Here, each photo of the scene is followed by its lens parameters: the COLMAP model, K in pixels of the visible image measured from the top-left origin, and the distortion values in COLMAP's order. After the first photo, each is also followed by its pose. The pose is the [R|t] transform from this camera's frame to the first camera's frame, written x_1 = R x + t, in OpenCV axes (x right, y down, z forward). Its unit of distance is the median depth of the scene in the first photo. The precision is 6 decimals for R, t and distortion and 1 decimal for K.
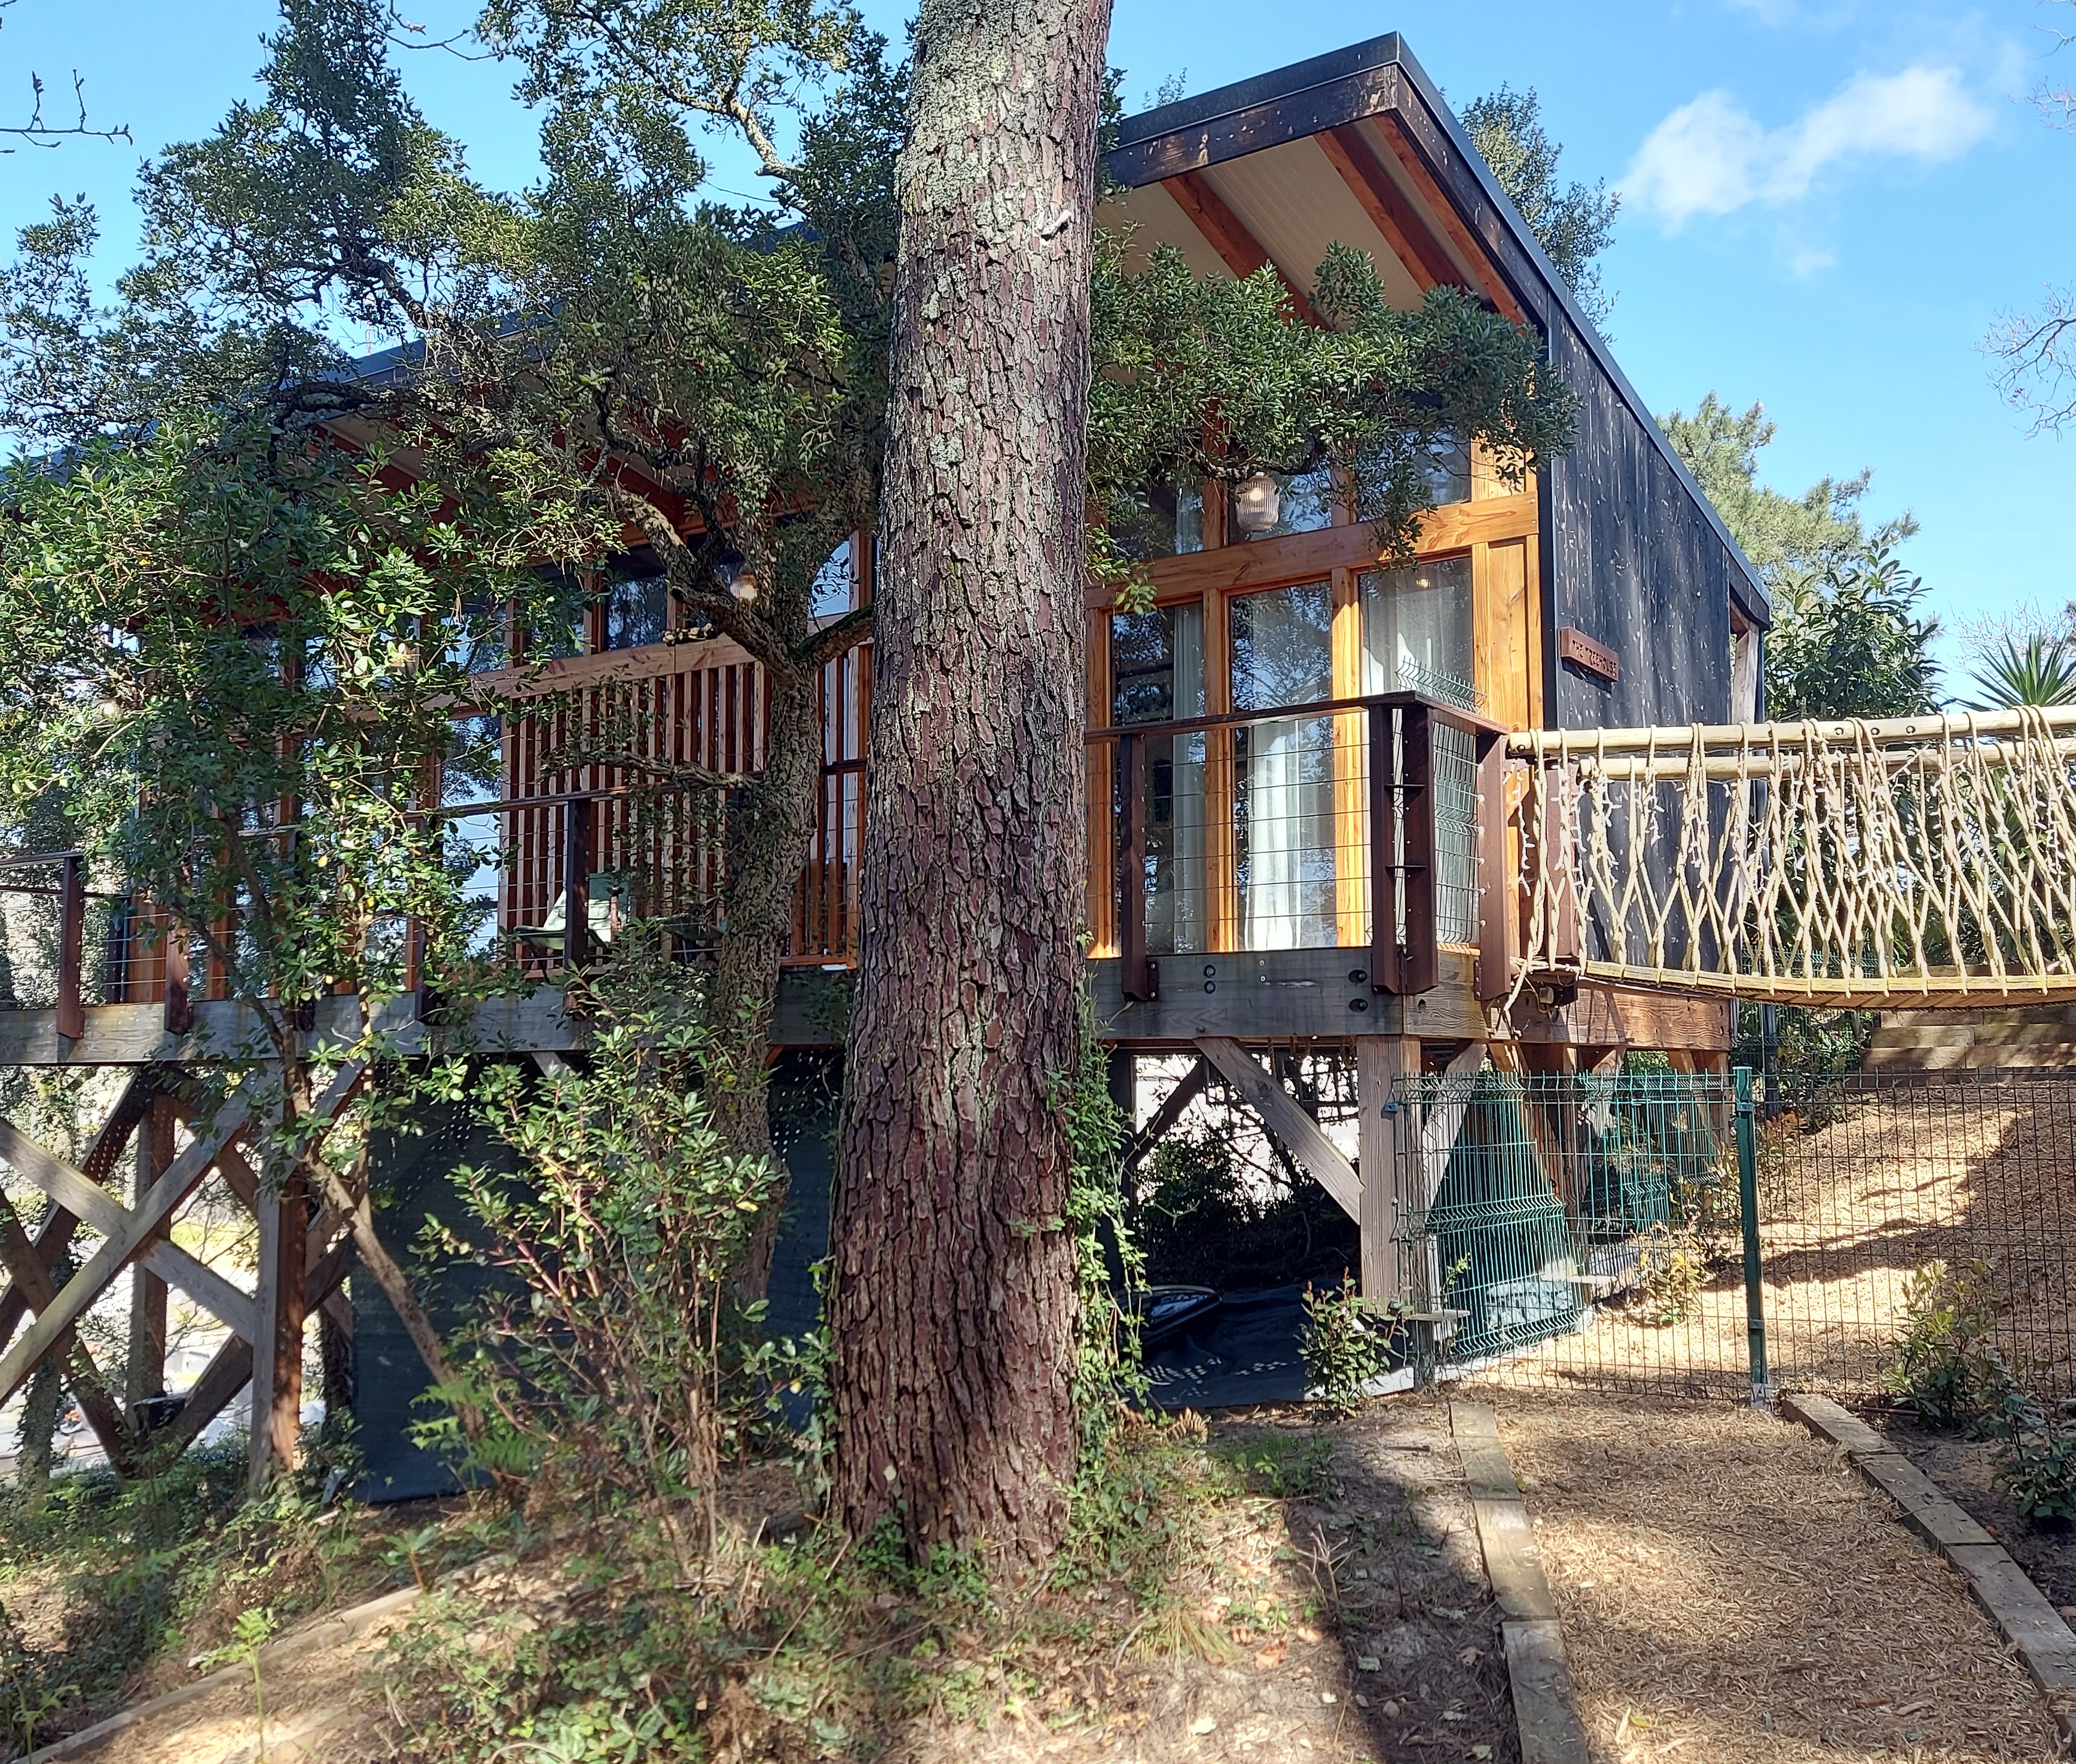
lens RADIAL K [[1964.5, 0, 1038.0], [0, 1964.5, 882.0], [0, 0, 1]] dist [0.122770, -0.145942]
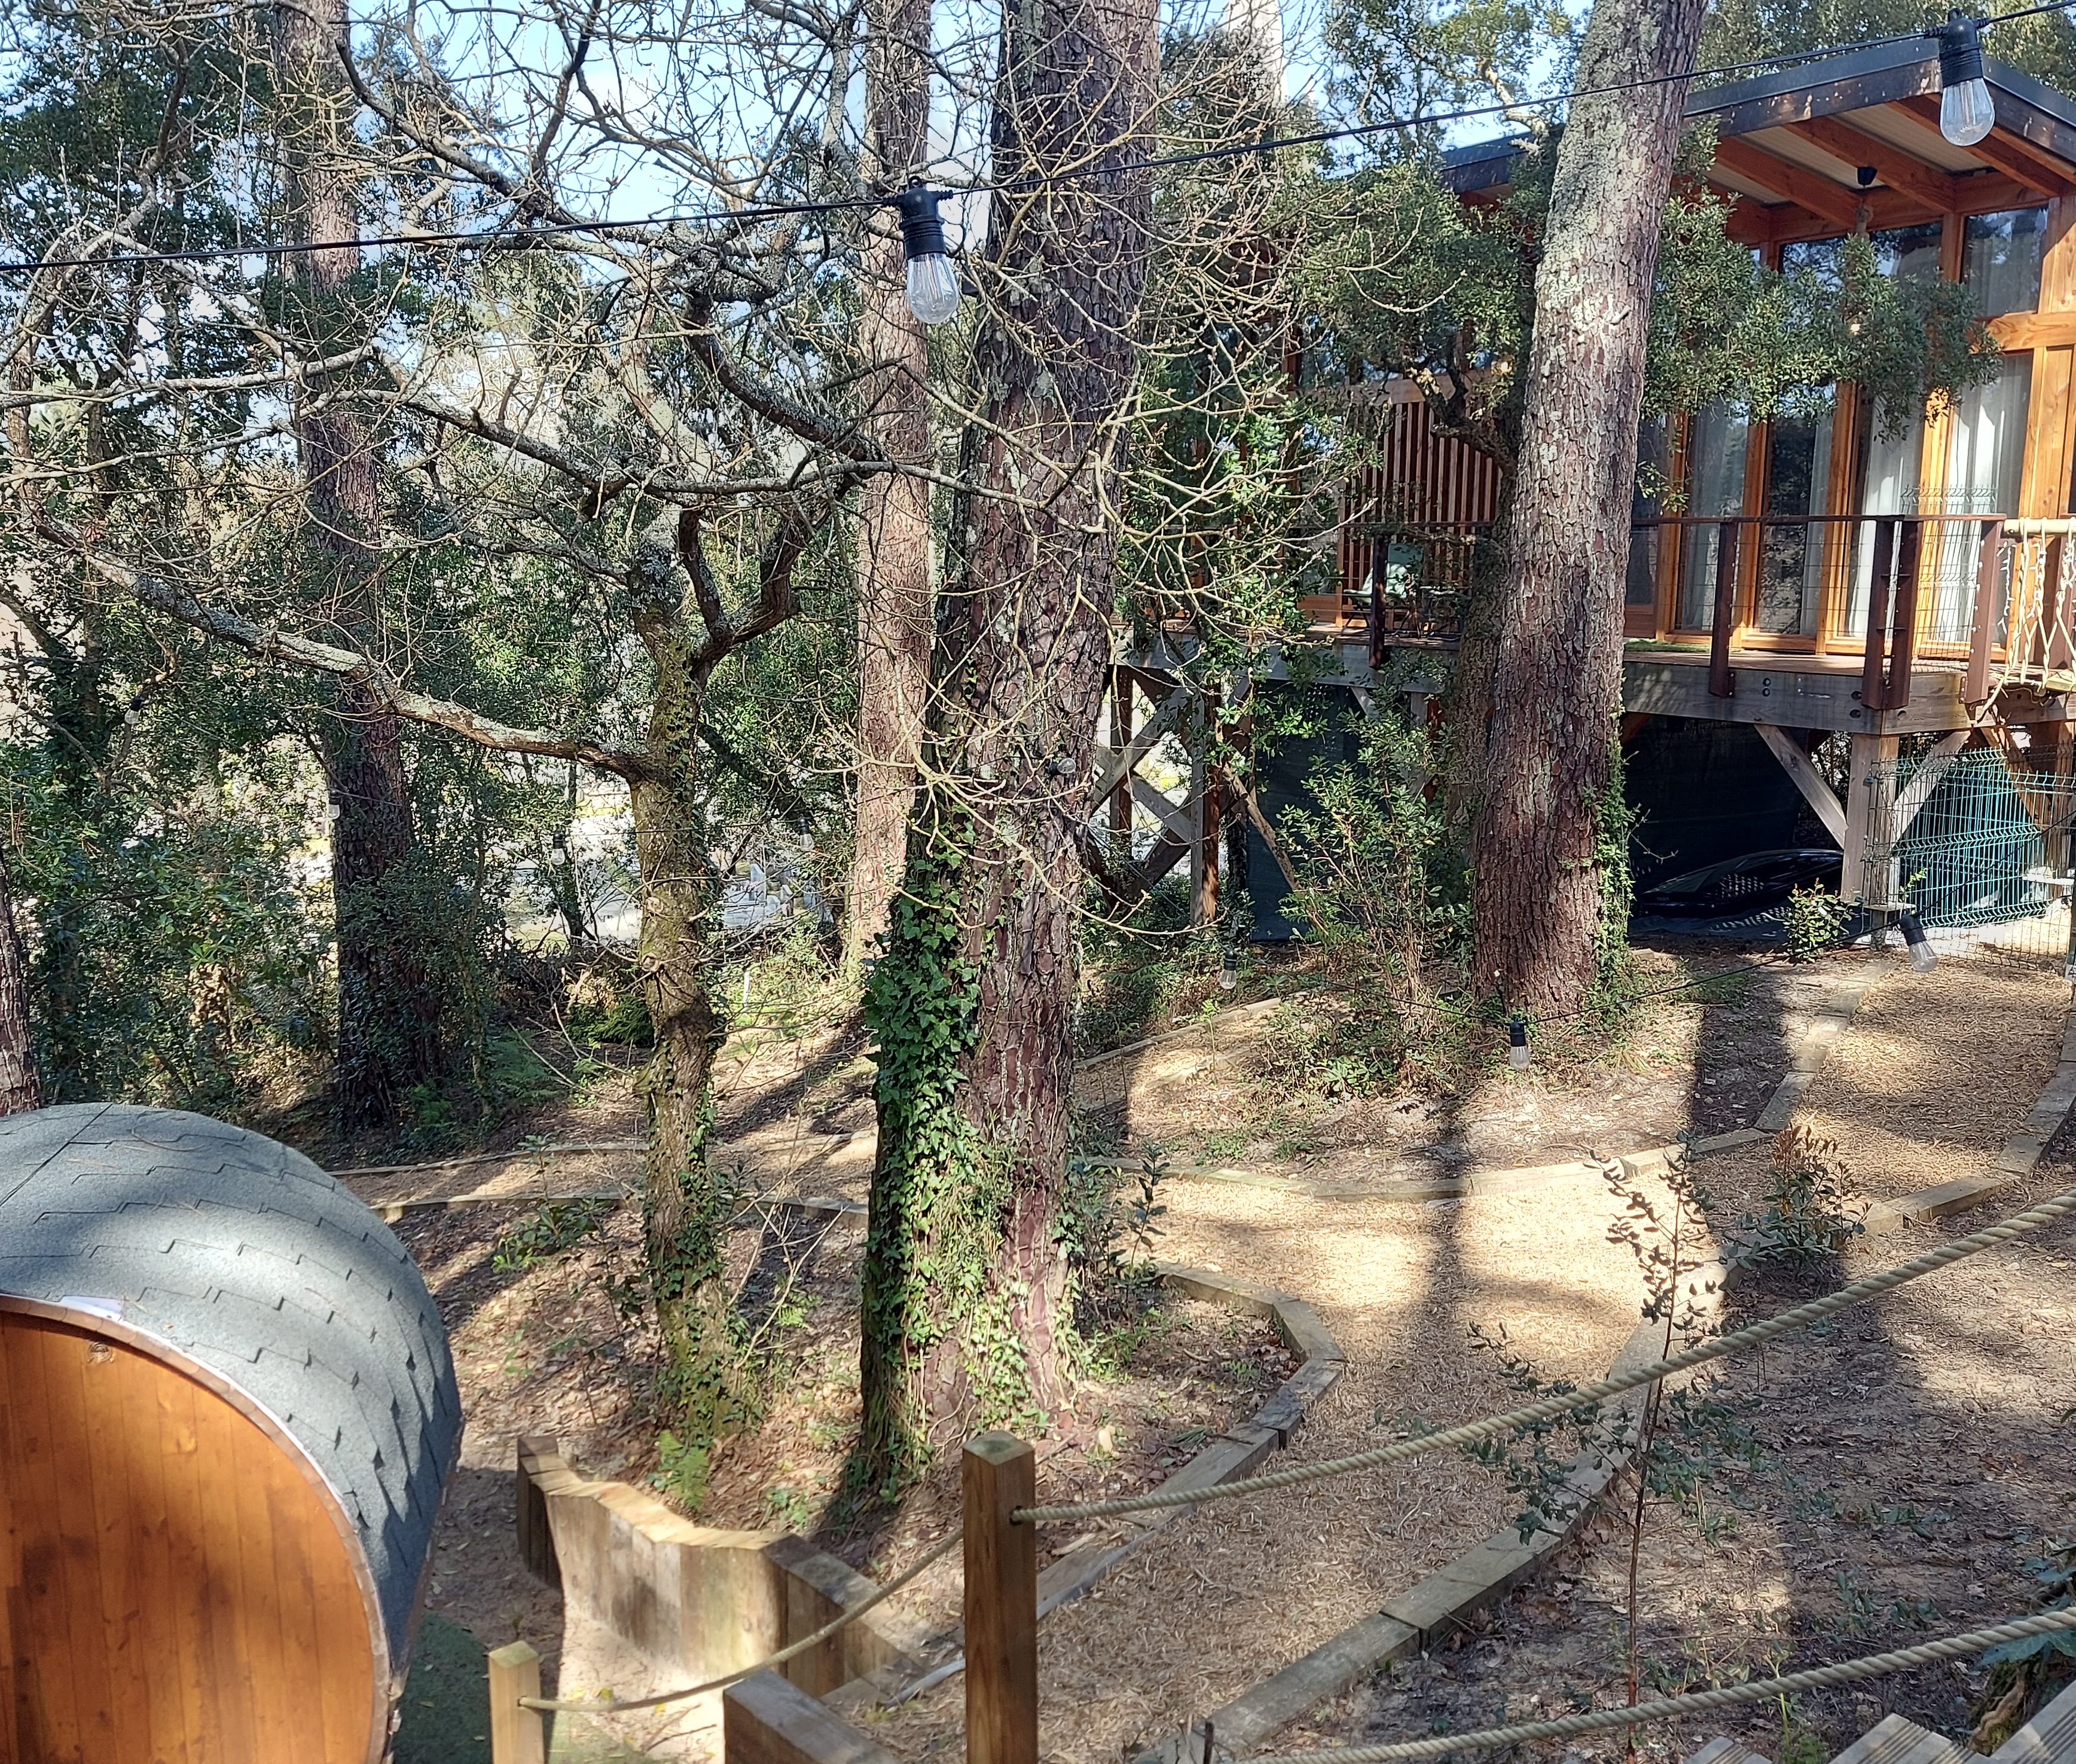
lens RADIAL K [[1964.5, 0, 1038.0], [0, 1964.5, 882.0], [0, 0, 1]] dist [0.122770, -0.145942]
pose [[0.910772, 0.076869, -0.405691, 0.300999], [0.036932, 0.963415, 0.265456, -0.338503], [0.411254, -0.256753, 0.874613, -0.918640]]
